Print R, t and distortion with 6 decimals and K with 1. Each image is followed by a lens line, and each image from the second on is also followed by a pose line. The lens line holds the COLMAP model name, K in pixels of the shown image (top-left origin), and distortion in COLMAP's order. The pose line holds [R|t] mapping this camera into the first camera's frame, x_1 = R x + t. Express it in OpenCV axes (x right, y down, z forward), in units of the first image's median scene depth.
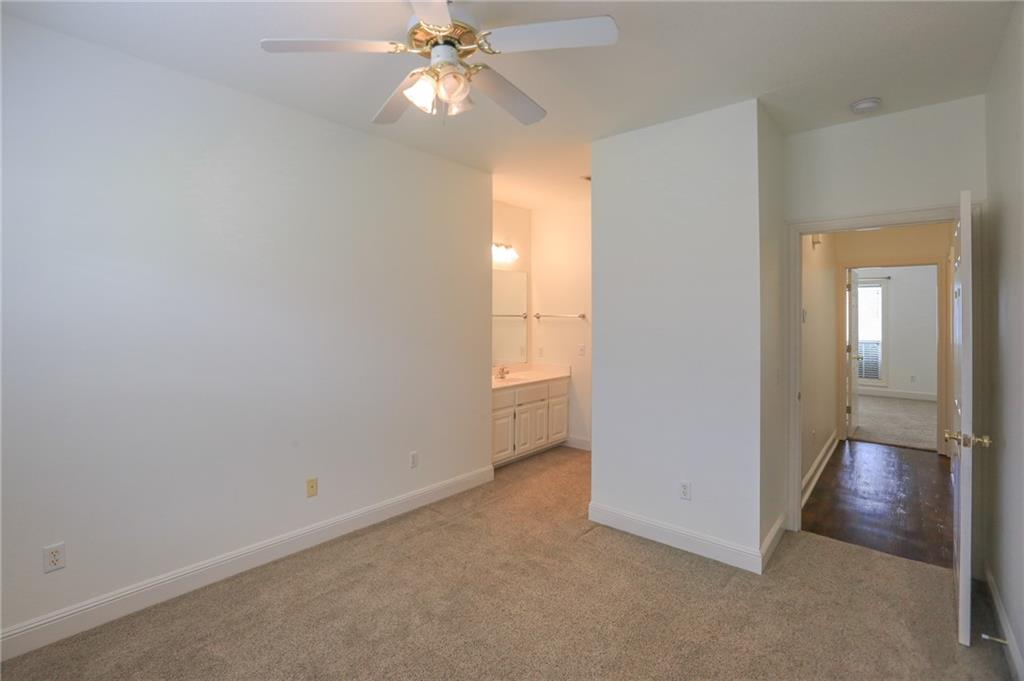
lens RADIAL K [[475.1, 0, 498.7], [0, 475.1, 319.0], [0, 0, 1]] dist [-0.052303, 0.017623]
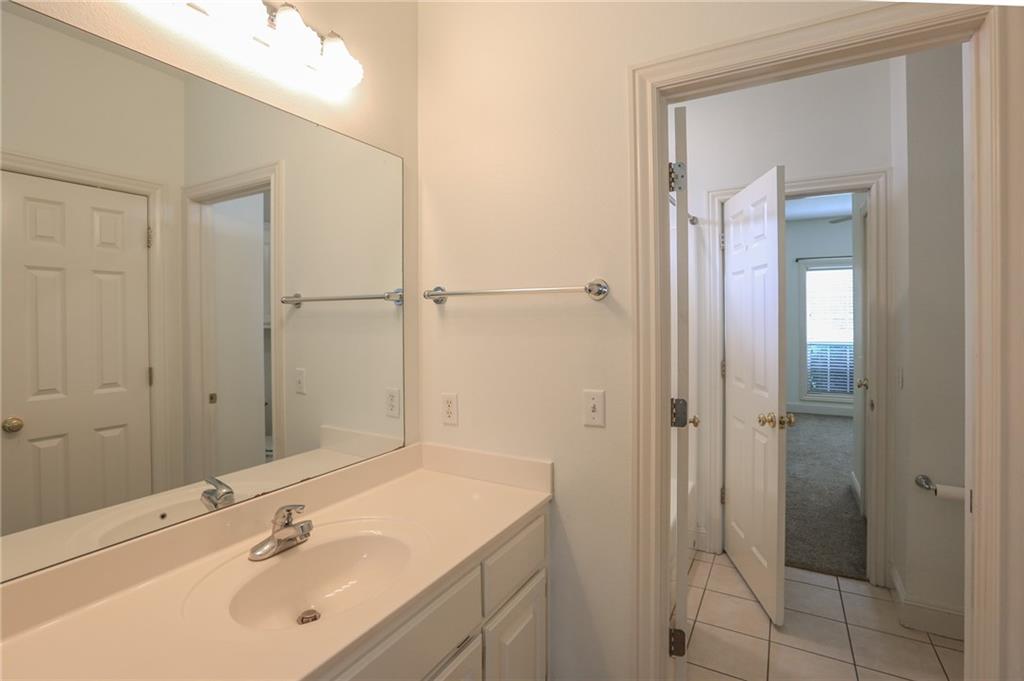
lens RADIAL K [[475.1, 0, 498.7], [0, 475.1, 319.0], [0, 0, 1]] dist [-0.052303, 0.017623]
pose [[0.980170, -0.009164, 0.197946, 0.060245], [0.011526, 0.999875, -0.010785, 0.013122], [-0.197822, 0.012853, 0.980154, 0.696076]]
